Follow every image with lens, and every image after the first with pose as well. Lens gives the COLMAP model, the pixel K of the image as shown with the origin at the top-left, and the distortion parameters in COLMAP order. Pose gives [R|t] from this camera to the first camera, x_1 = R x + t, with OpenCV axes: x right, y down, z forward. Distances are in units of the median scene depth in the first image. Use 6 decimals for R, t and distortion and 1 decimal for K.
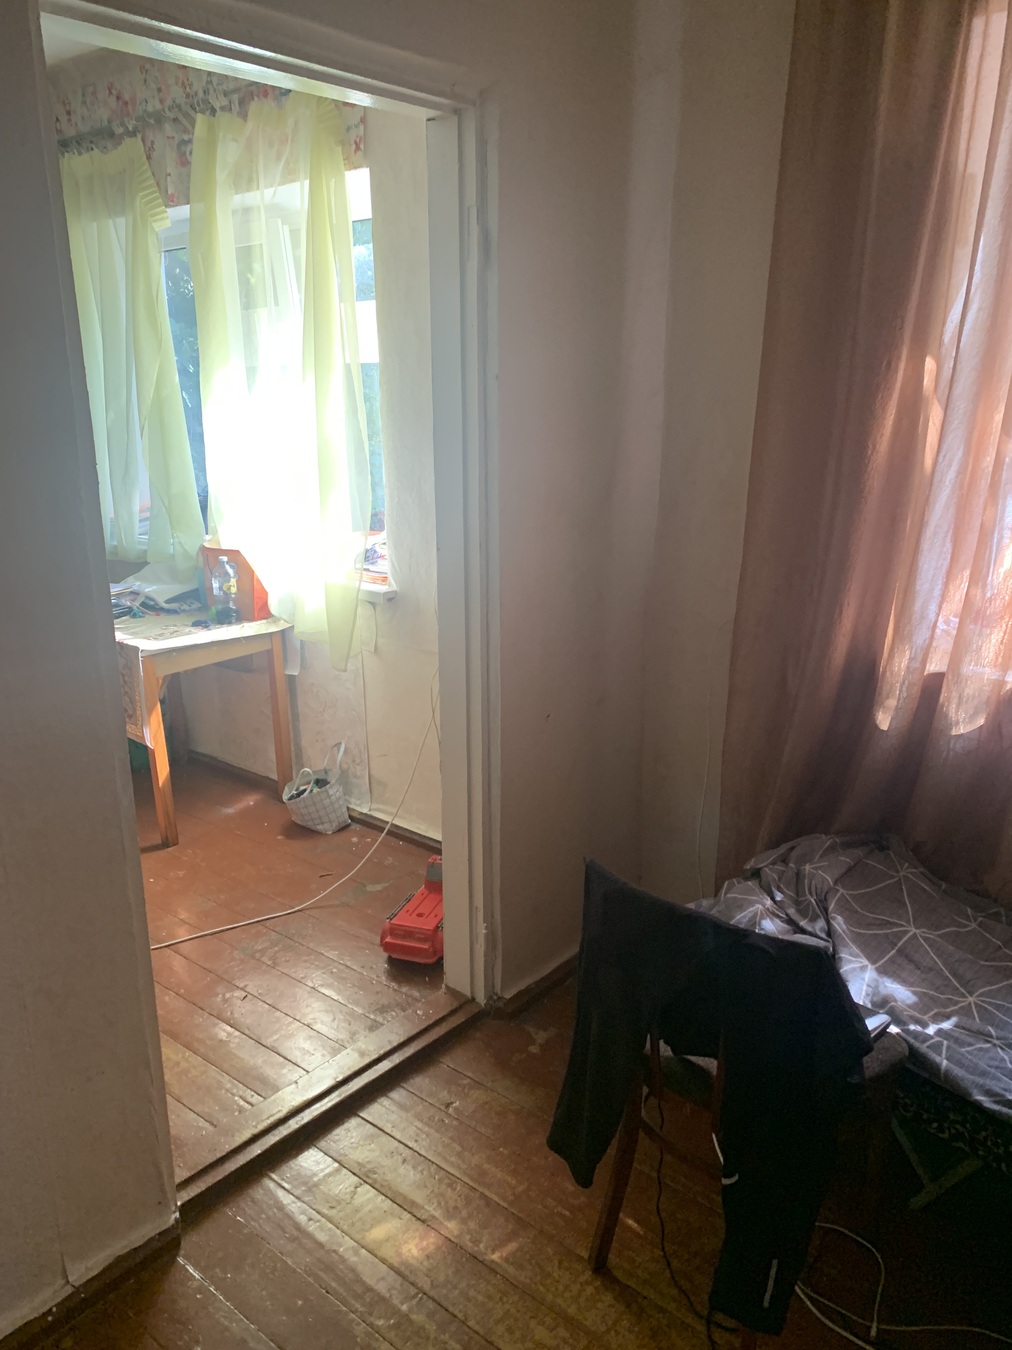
lens RADIAL K [[1053.0, 0, 534.3], [0, 1053.0, 681.5], [0, 0, 1]] dist [-0.003763, -0.001656]
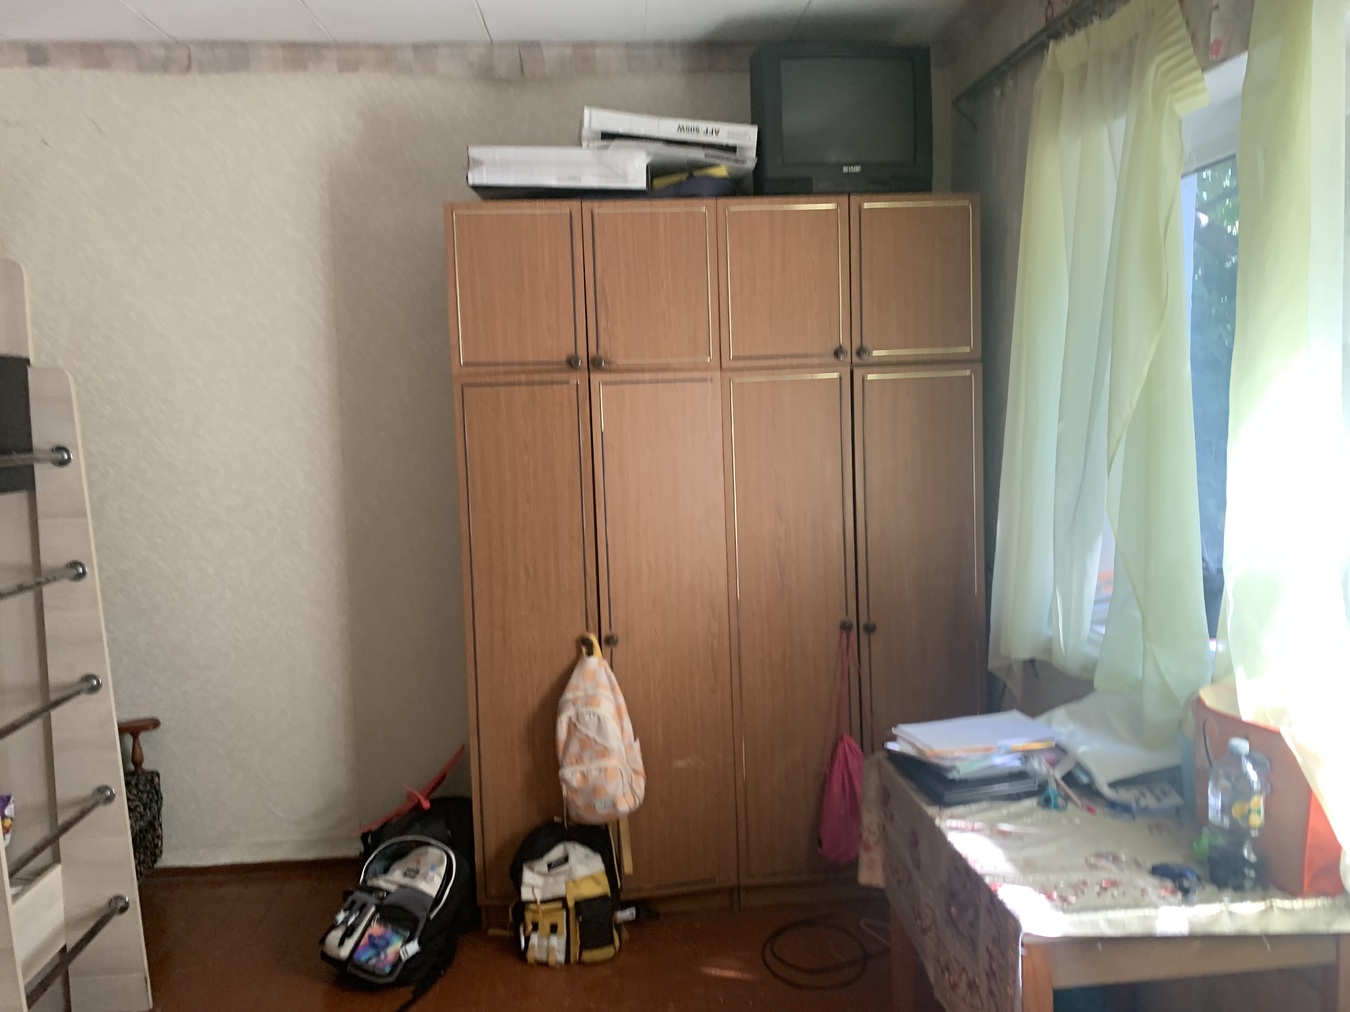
lens RADIAL K [[1047.5, 0, 675.0], [0, 1047.5, 506.0], [0, 0, 1]] dist [0.094785, -0.102742]
pose [[0.710235, 0.052574, -0.701998, -0.143922], [-0.171825, 0.979993, -0.100448, -0.126864], [0.682673, 0.191963, 0.705059, 0.467528]]
